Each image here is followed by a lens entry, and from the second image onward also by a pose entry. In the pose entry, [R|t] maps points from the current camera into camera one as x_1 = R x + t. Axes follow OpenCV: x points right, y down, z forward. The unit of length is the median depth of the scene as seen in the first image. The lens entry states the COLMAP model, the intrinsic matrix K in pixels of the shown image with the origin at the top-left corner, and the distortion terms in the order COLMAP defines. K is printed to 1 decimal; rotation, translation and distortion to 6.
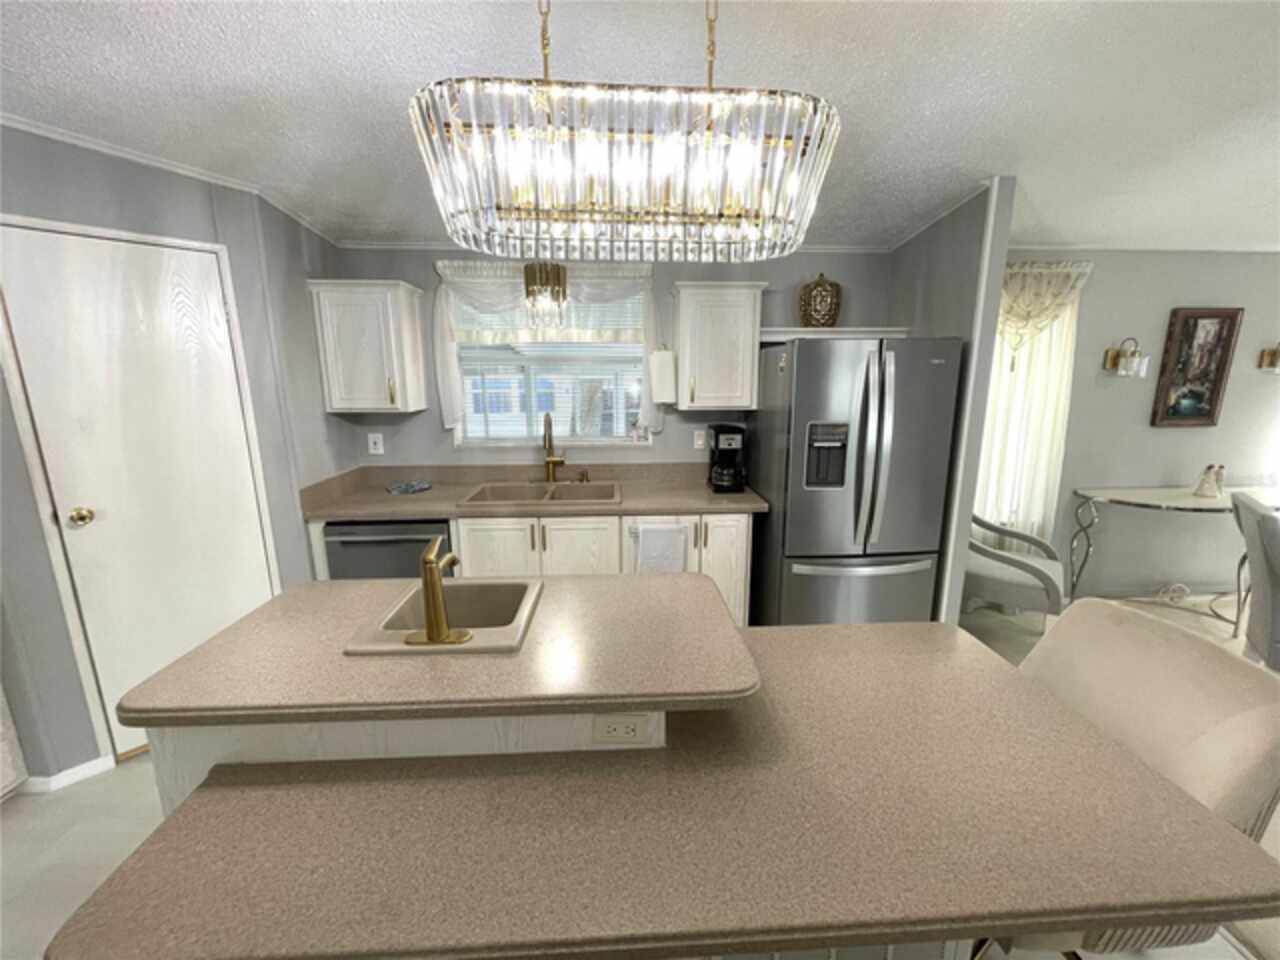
lens RADIAL K [[515.5, 0, 650.8], [0, 515.5, 479.8], [0, 0, 1]] dist [-0.003643, 0.000250]
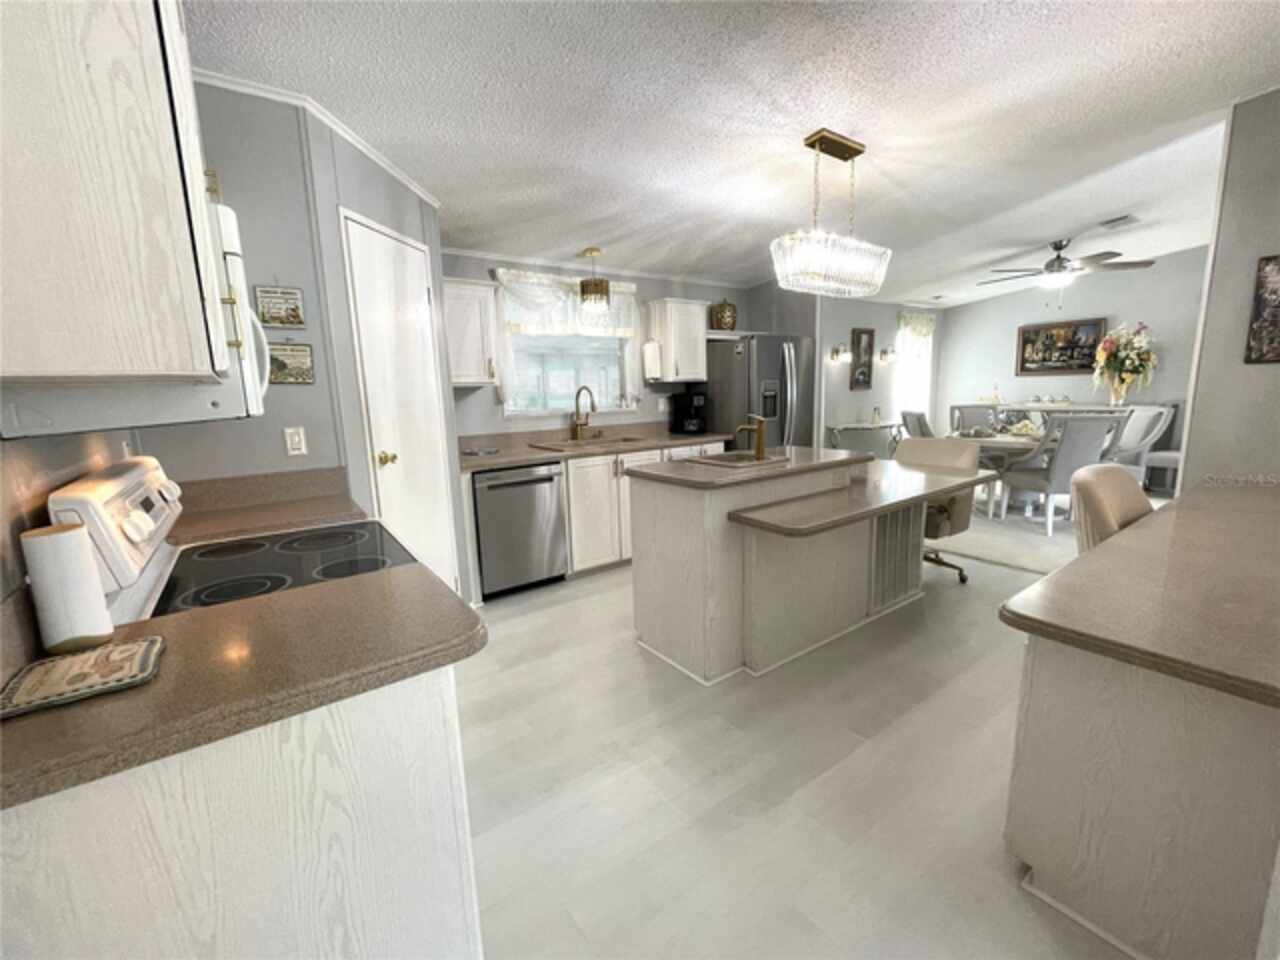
lens RADIAL K [[515.5, 0, 647.1], [0, 515.5, 481.2], [0, 0, 1]] dist [-0.003643, 0.000250]
pose [[0.840736, -0.118539, 0.528309, -0.747724], [0.134402, 0.990891, 0.008446, 0.120383], [-0.524498, 0.063905, 0.849010, -0.215250]]
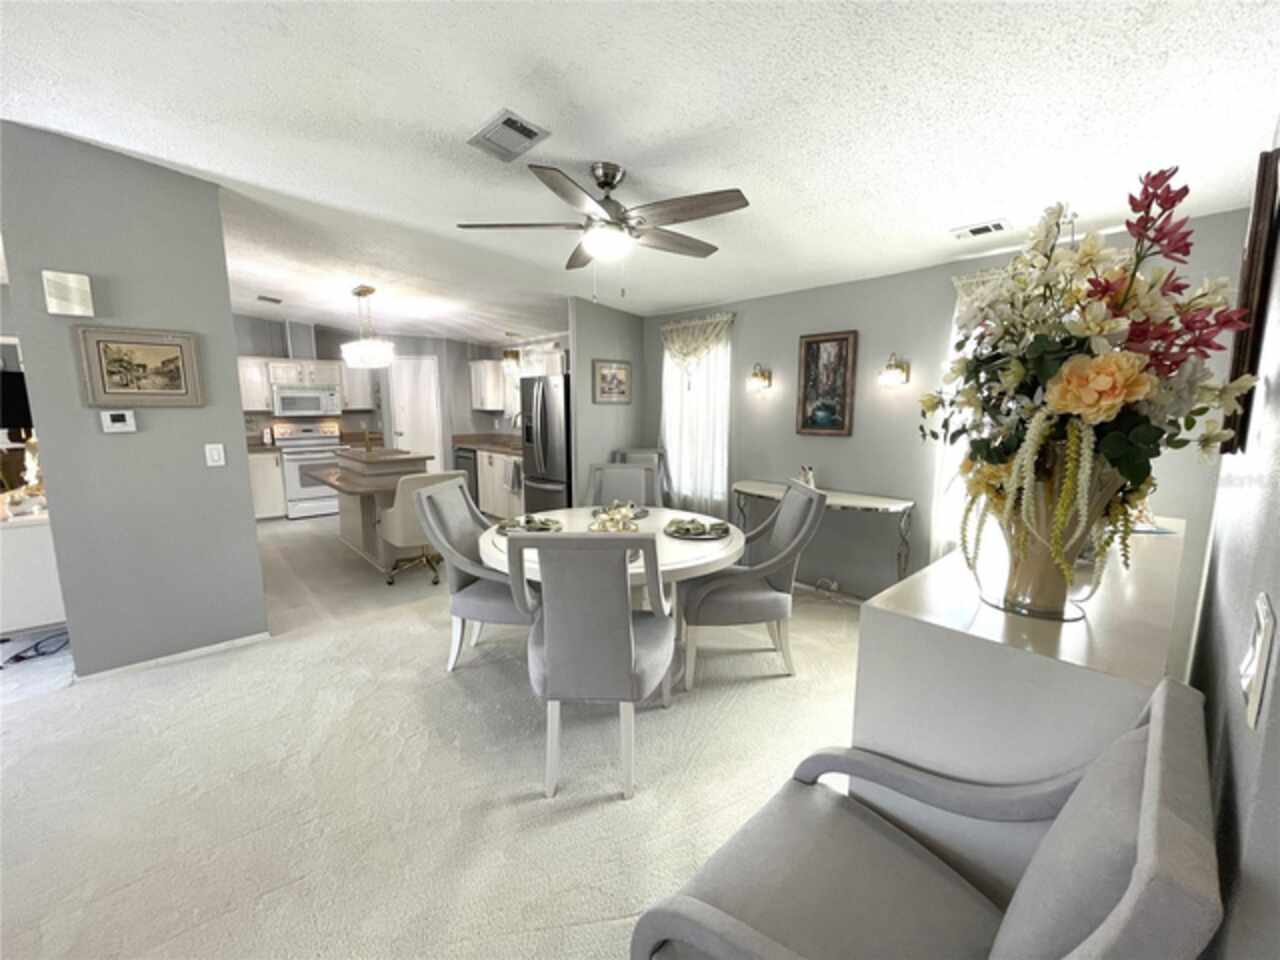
lens RADIAL K [[515.5, 0, 637.9], [0, 515.5, 474.5], [0, 0, 1]] dist [-0.003643, 0.000250]
pose [[0.639369, 0.107282, -0.761379, 1.748225], [-0.160559, 0.987017, 0.004247, 0.045839], [0.751950, 0.119531, 0.648293, -0.043264]]
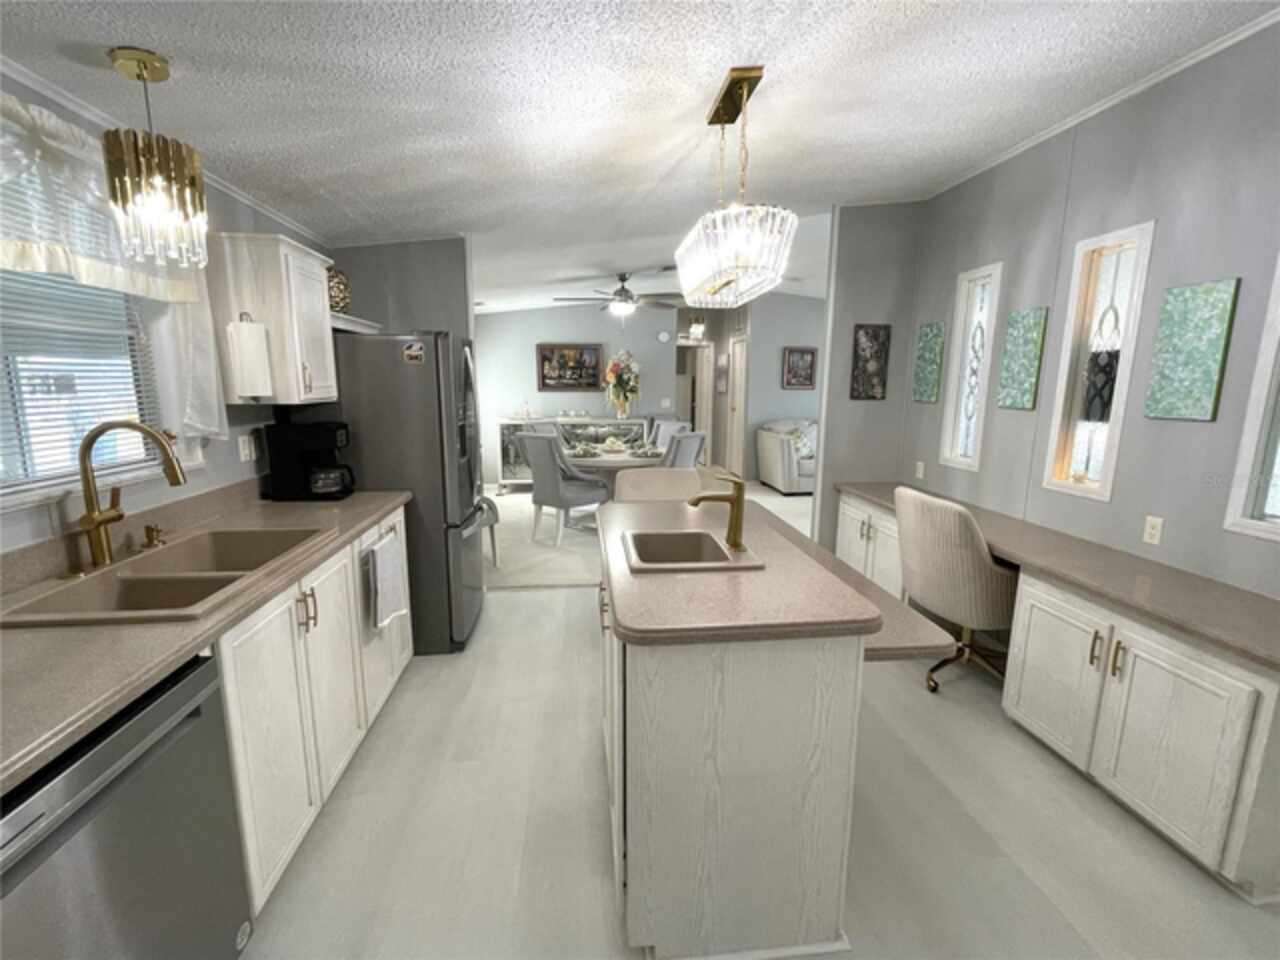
lens RADIAL K [[553.1, 0, 627.5], [0, 553.1, 478.1], [0, 0, 1]] dist [-0.002948, 0.000020]
pose [[-0.042782, -0.169401, 0.984618, -0.702874], [0.194027, 0.965348, 0.174517, -0.068609], [-0.980063, 0.198509, -0.008431, 0.488789]]
